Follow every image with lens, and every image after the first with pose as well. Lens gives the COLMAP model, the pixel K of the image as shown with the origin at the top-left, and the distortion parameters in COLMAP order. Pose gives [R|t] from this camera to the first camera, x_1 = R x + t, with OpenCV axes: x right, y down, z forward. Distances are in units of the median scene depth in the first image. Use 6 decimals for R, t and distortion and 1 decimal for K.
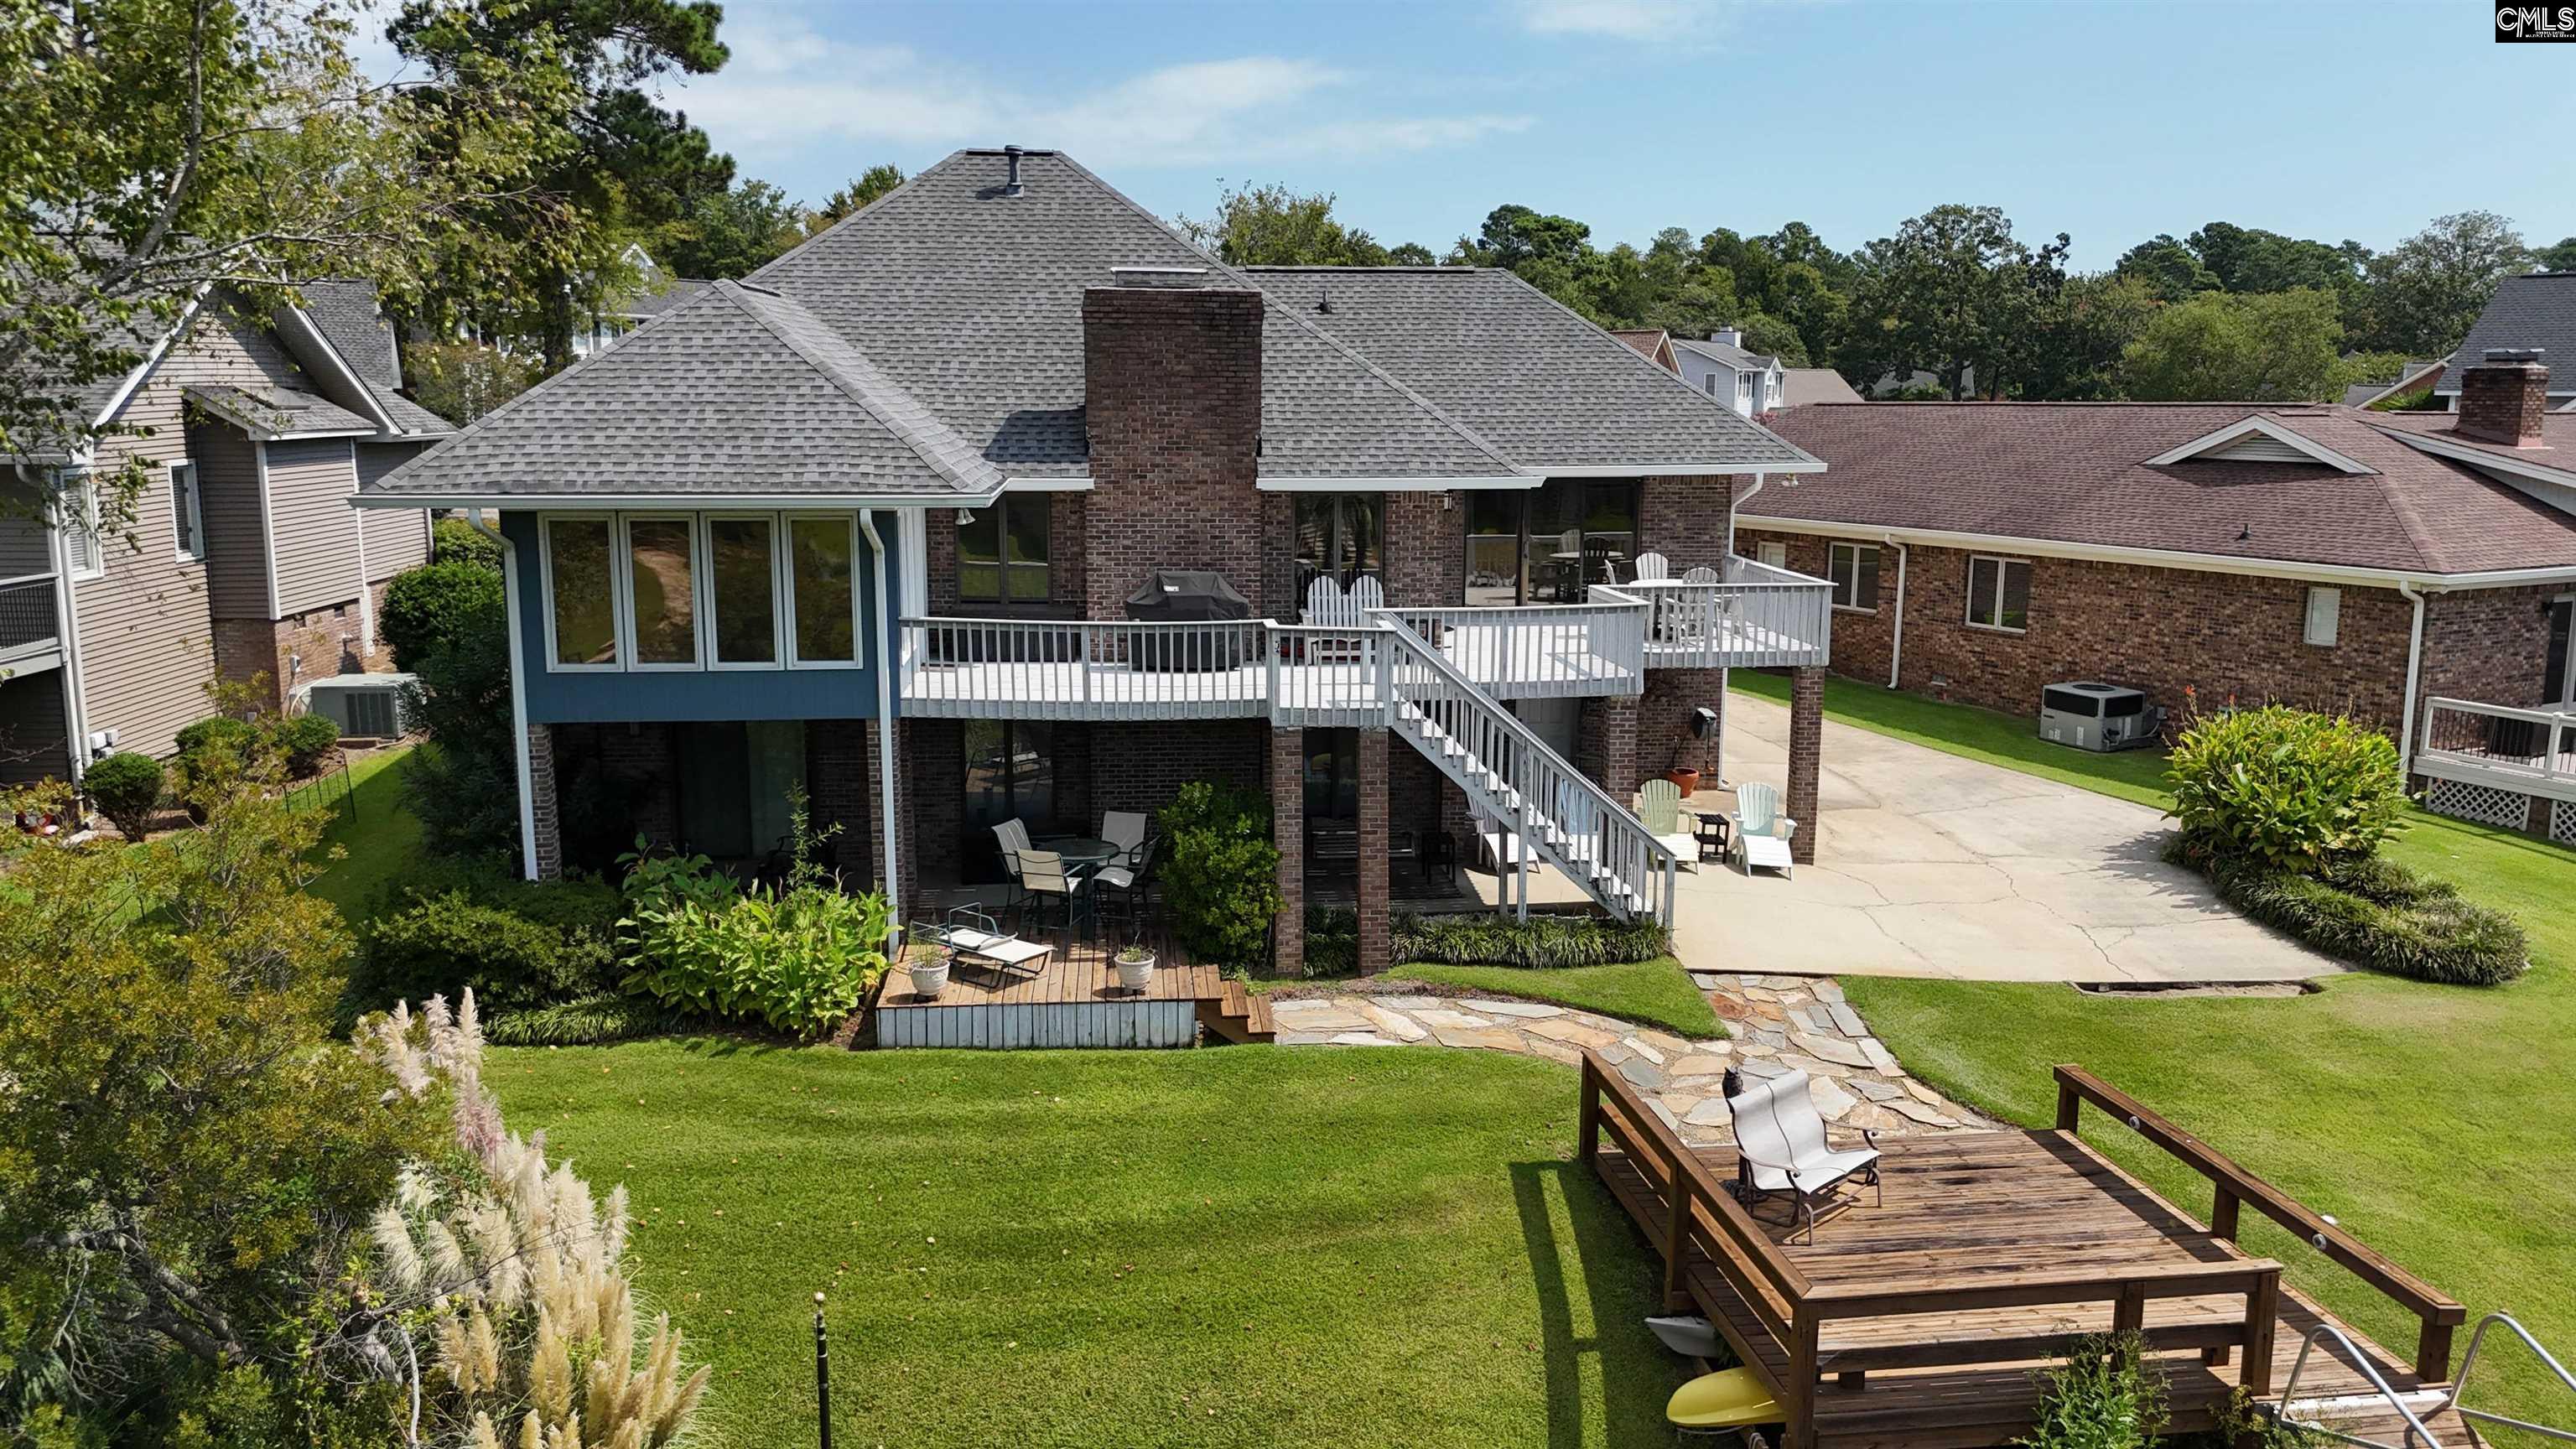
lens RADIAL K [[1897.9, 0, 1288.0], [0, 1897.9, 724.5], [0, 0, 1]] dist [0.093073, -0.099624]
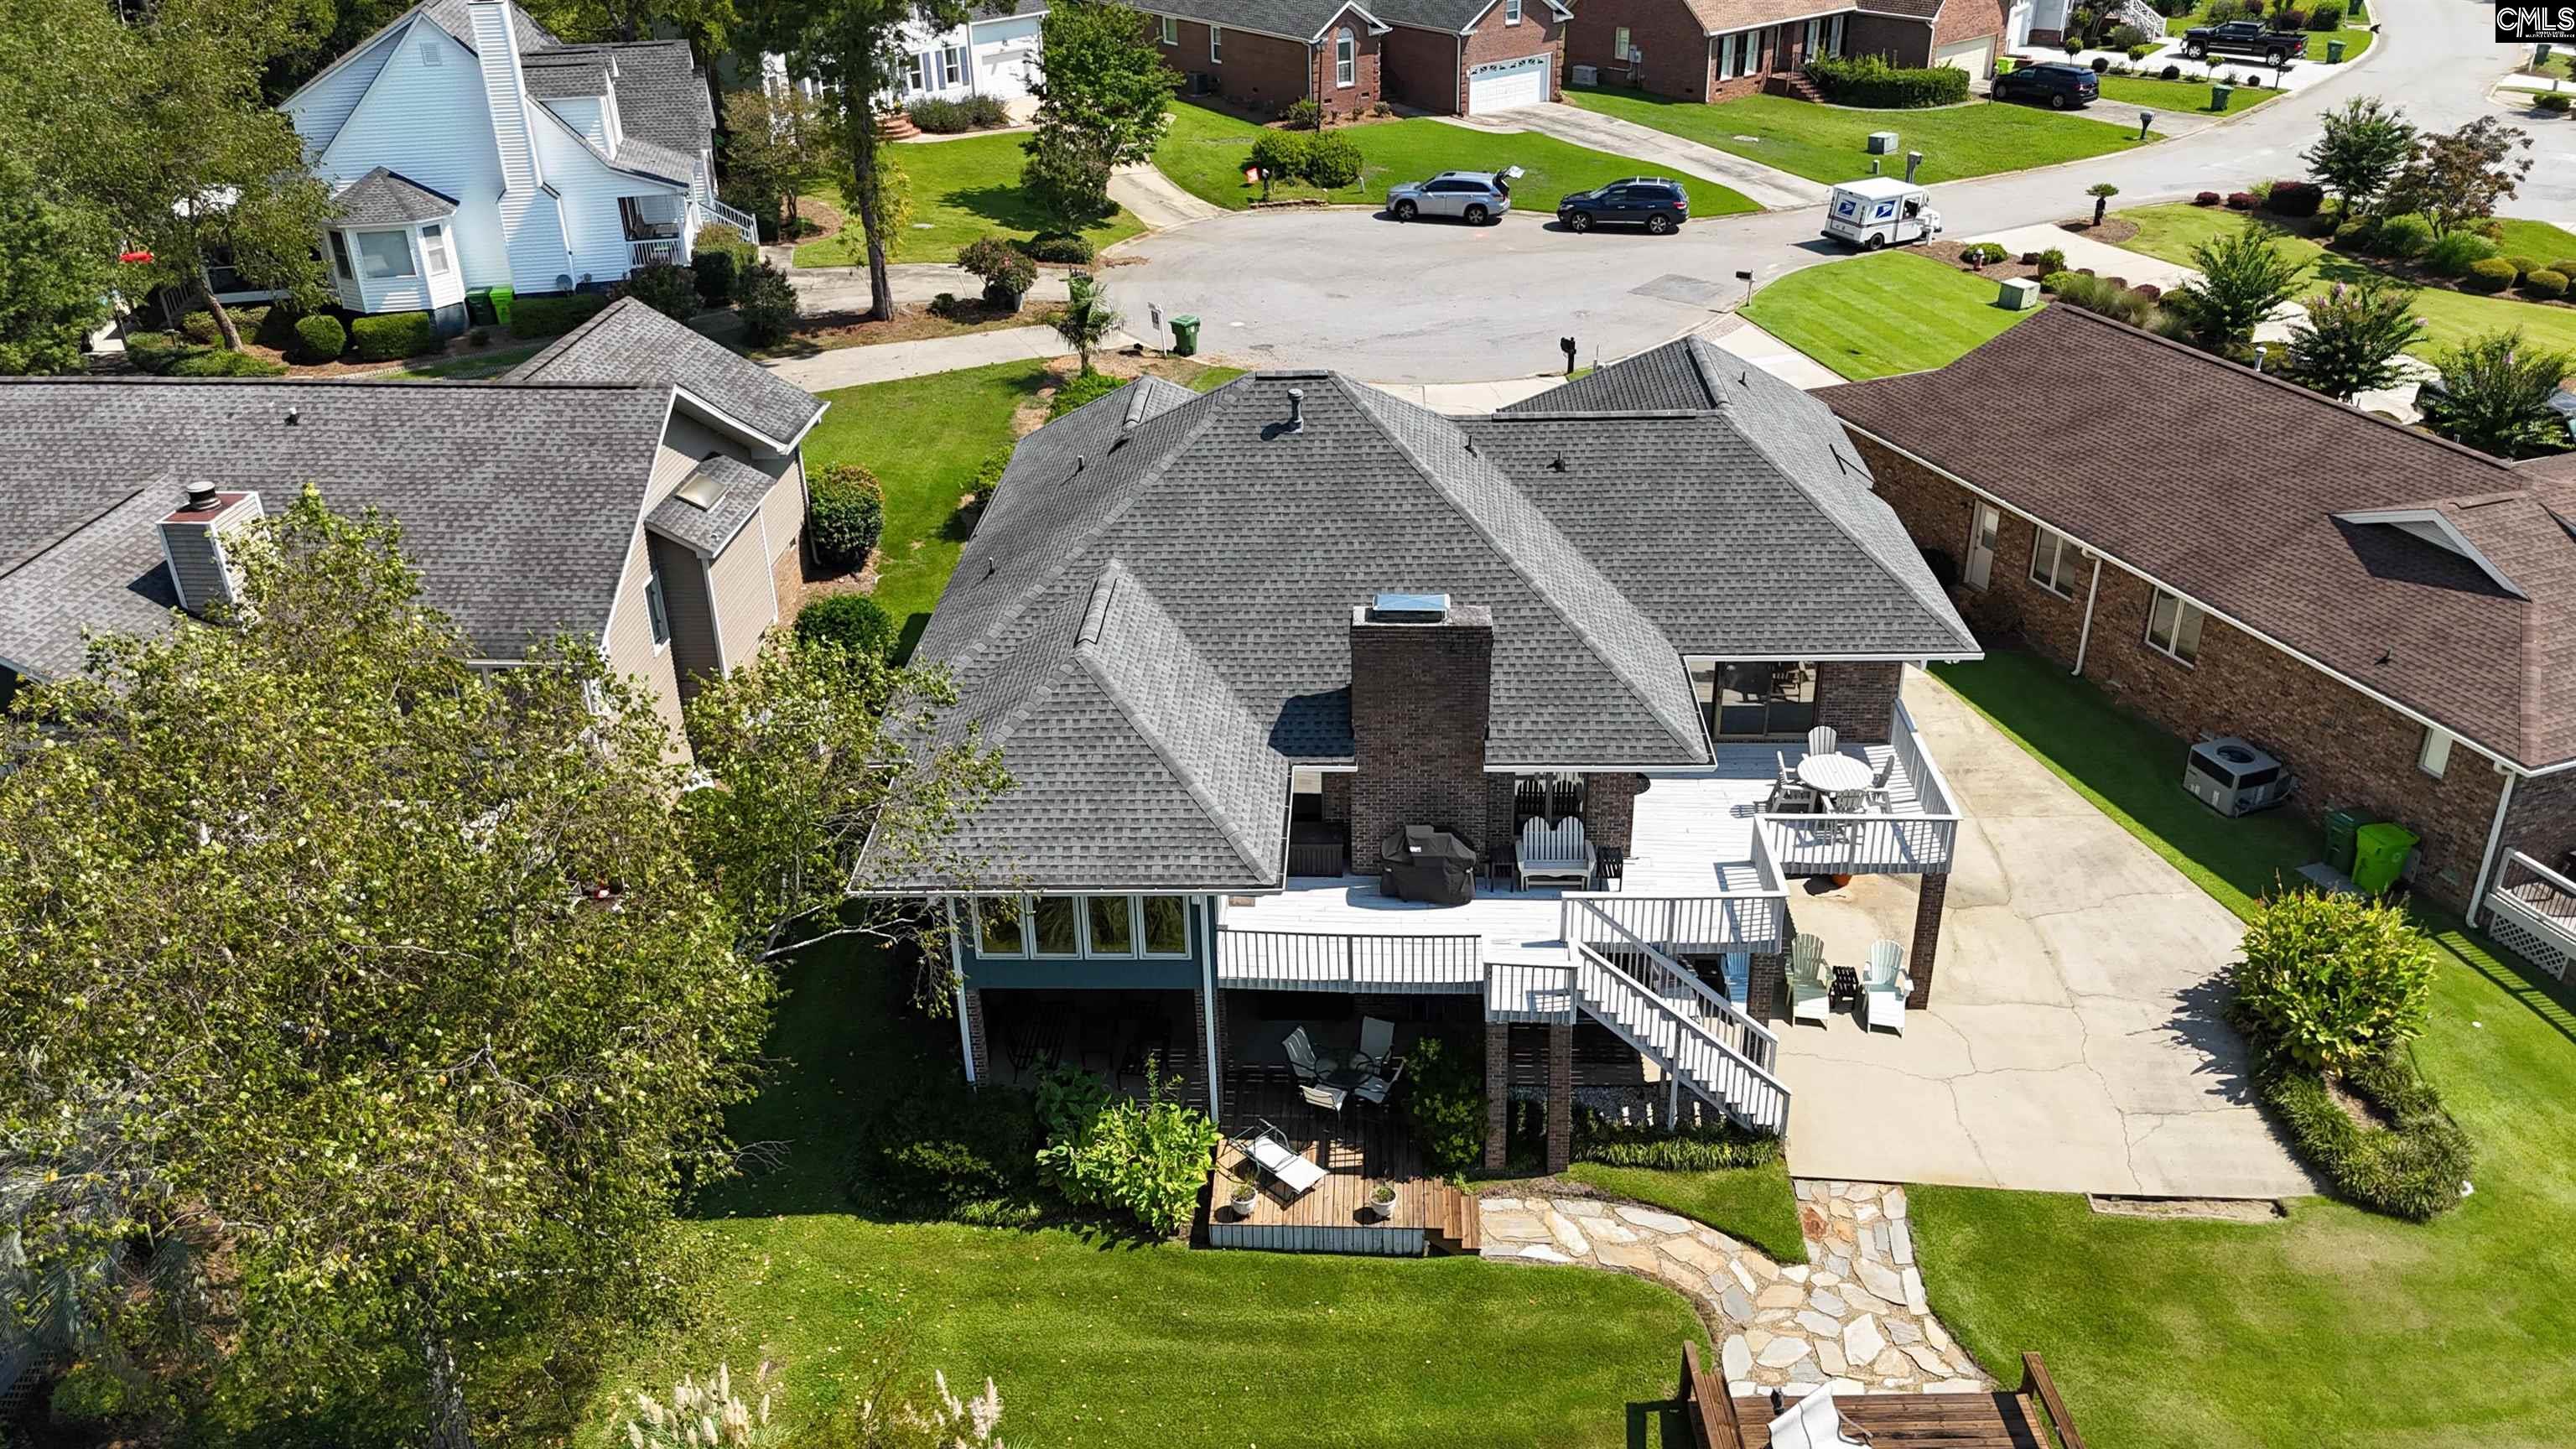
lens RADIAL K [[2006.1, 0, 1286.7], [0, 2006.1, 688.4], [0, 0, 1]] dist [0.049109, -0.003876]
pose [[0.990622, 0.036836, -0.131575, 0.026800], [0.002397, 0.958141, 0.286286, -0.554809], [0.136613, -0.283916, 0.949067, -0.281256]]
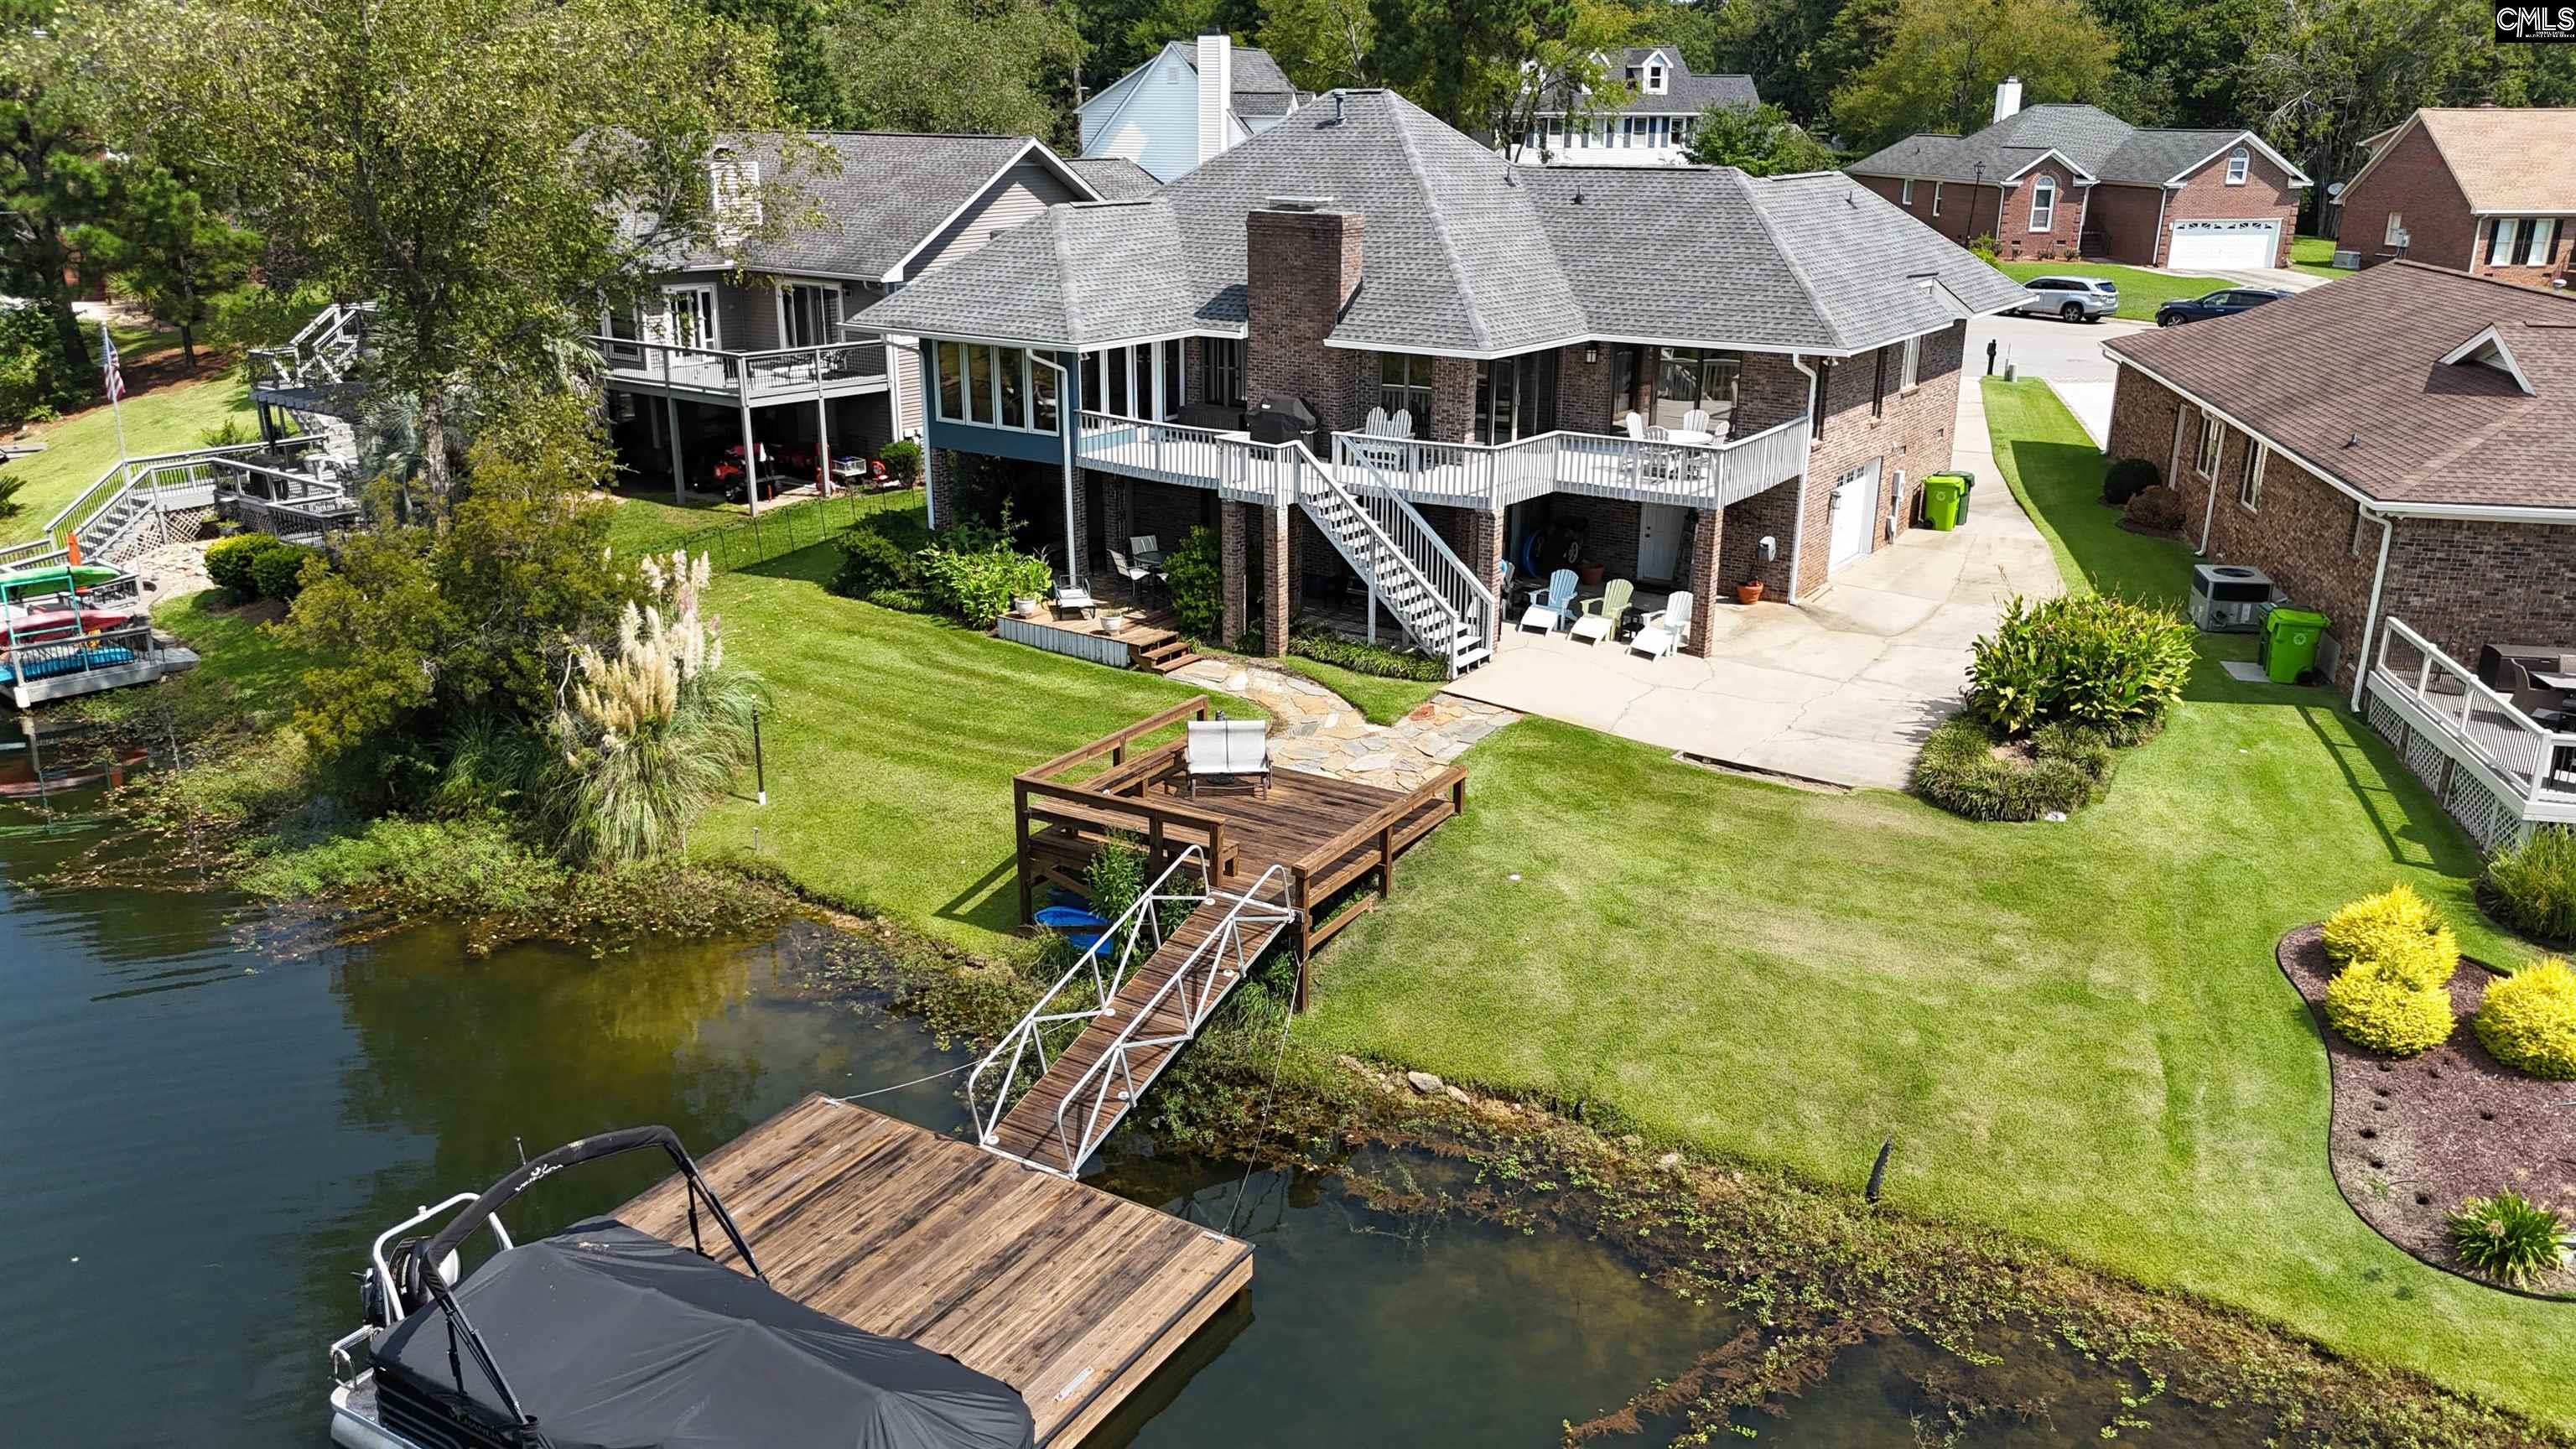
lens RADIAL K [[1902.7, 0, 1291.0], [0, 1902.7, 717.9], [0, 0, 1]] dist [0.098027, -0.114863]
pose [[0.771707, 0.194148, -0.605619, 0.943095], [-0.114332, 0.979102, 0.168192, -0.084428], [0.625616, -0.060553, 0.777777, -0.240465]]
